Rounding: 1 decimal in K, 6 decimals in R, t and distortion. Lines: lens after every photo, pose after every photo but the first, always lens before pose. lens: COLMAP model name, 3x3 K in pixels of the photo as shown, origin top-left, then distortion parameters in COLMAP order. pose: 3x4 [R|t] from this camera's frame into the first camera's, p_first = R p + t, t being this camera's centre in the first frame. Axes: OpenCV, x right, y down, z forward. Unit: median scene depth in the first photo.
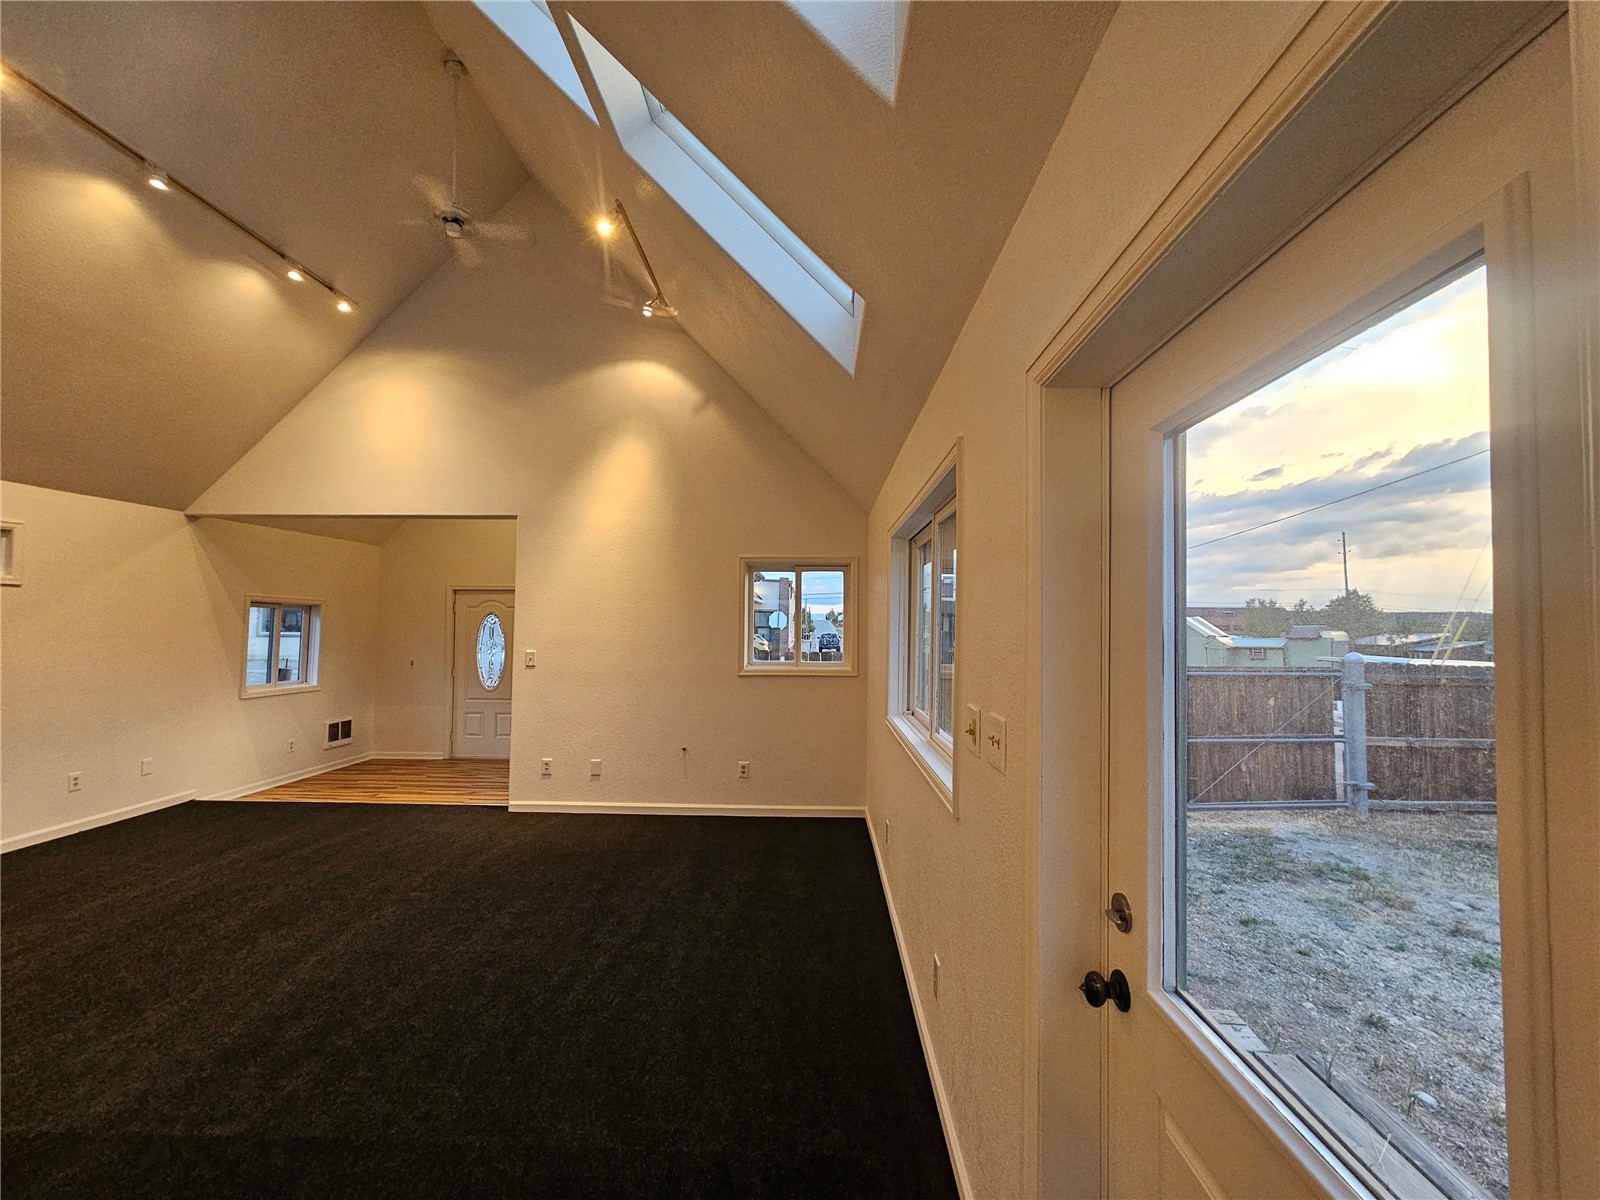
lens RADIAL K [[655.5, 0, 802.8], [0, 655.5, 598.4], [0, 0, 1]] dist [-0.000795, 0.001395]
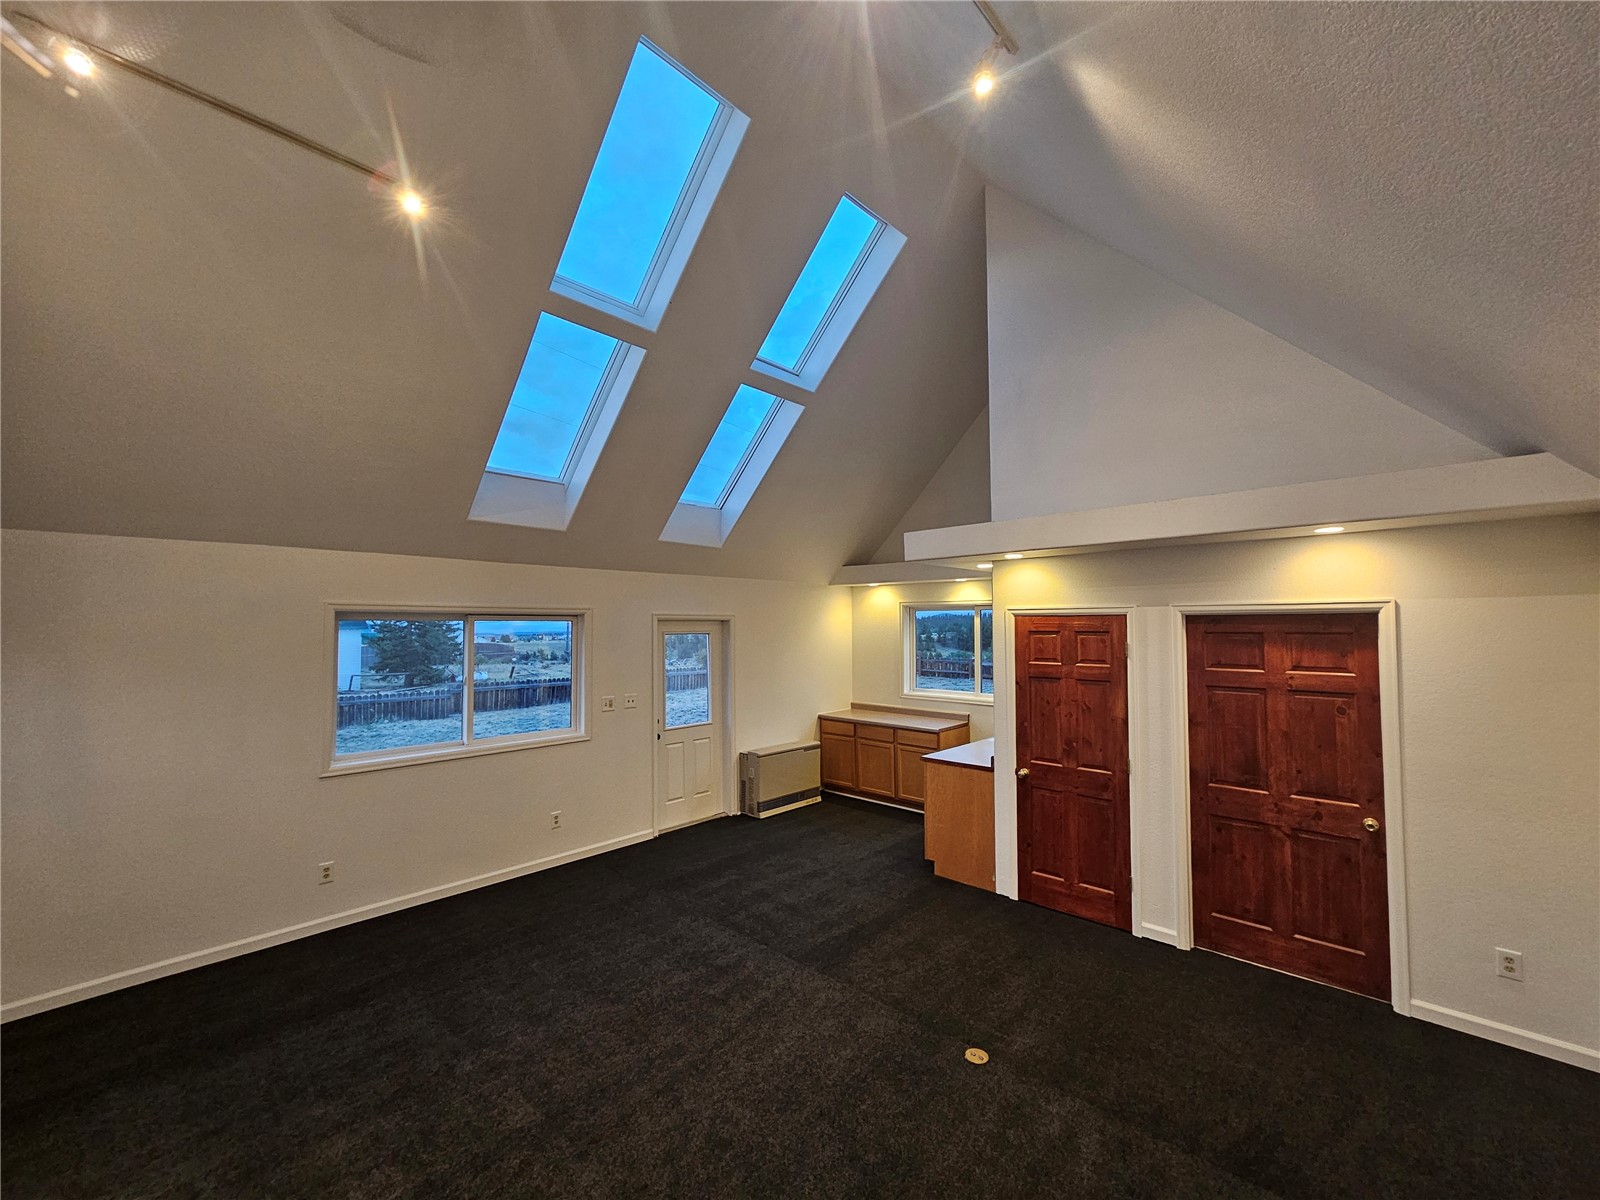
lens RADIAL K [[655.5, 0, 799.9], [0, 655.5, 598.3], [0, 0, 1]] dist [-0.000795, 0.001395]
pose [[-0.745478, 0.020778, 0.666207, -0.871995], [-0.031407, 0.997309, -0.066248, -0.045743], [-0.665790, -0.070310, -0.742819, 0.933960]]
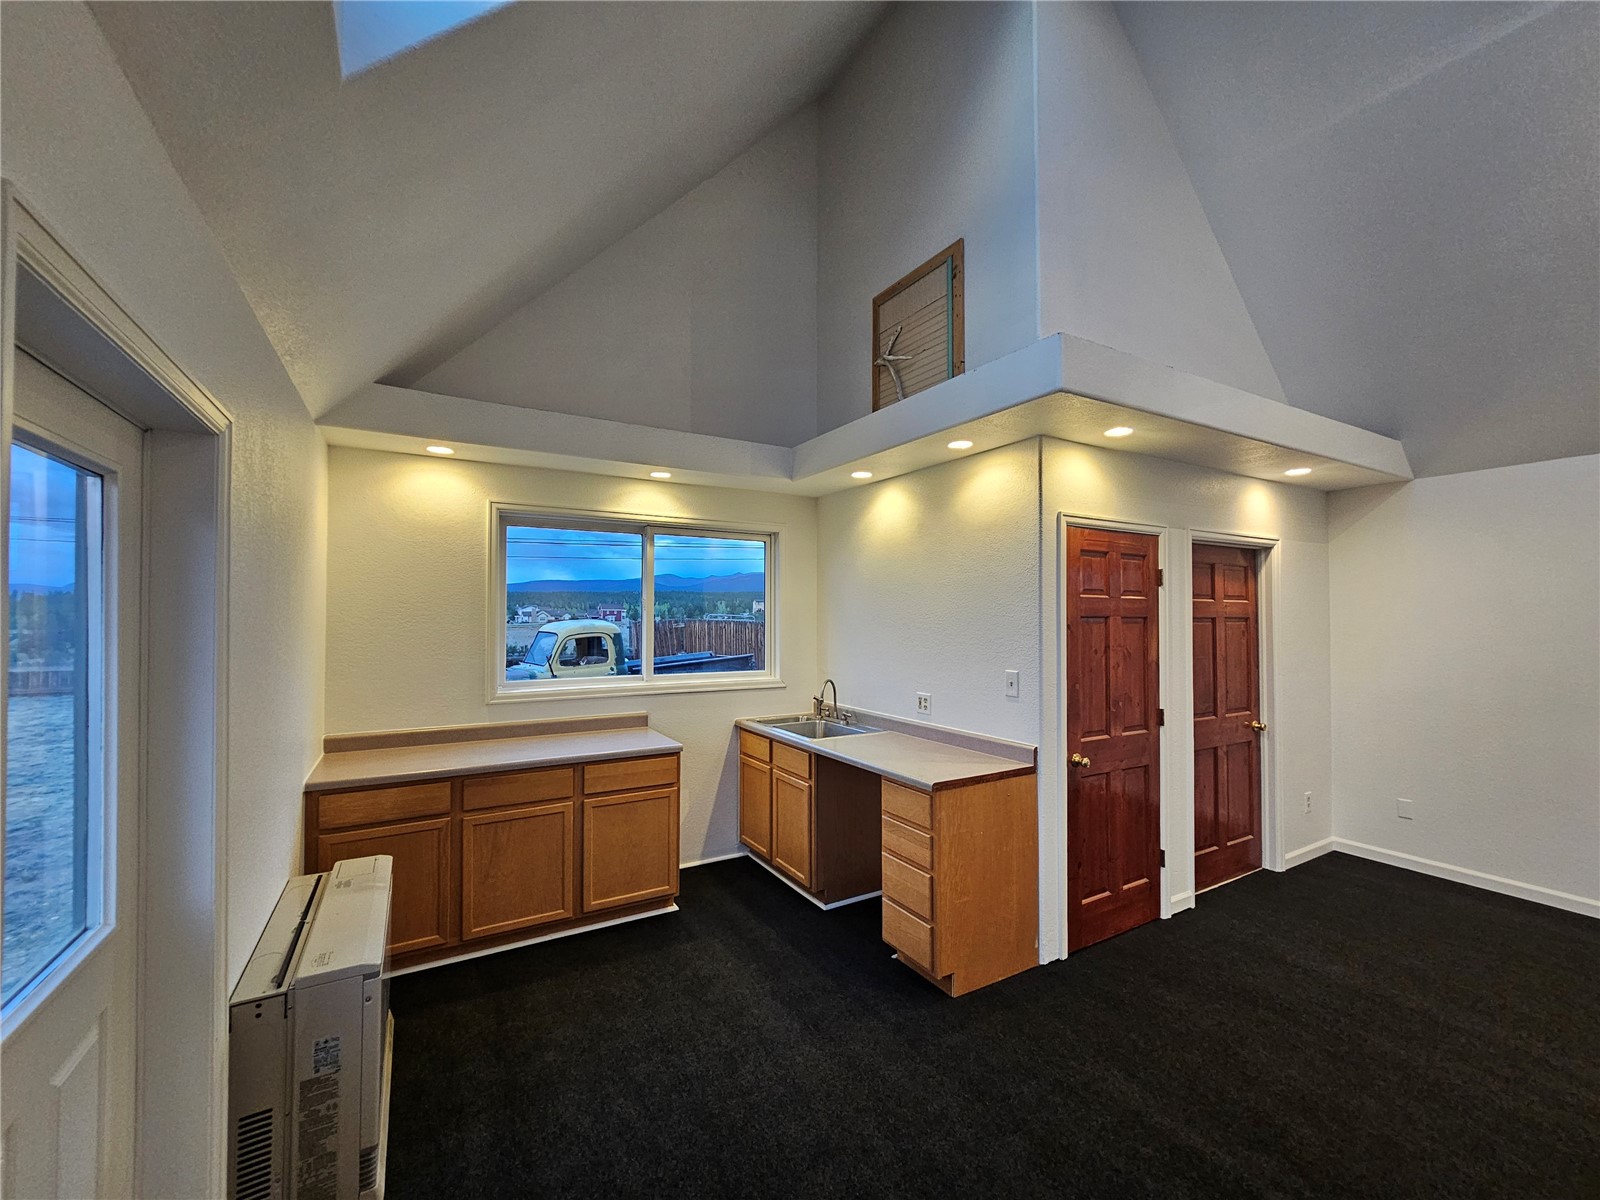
lens RADIAL K [[655.5, 0, 797.8], [0, 655.5, 601.2], [0, 0, 1]] dist [-0.000795, 0.001395]
pose [[-0.852161, -0.019796, -0.522905, 0.014042], [0.014853, 0.997966, -0.061986, 0.010062], [0.523069, -0.060589, -0.850134, 0.444554]]
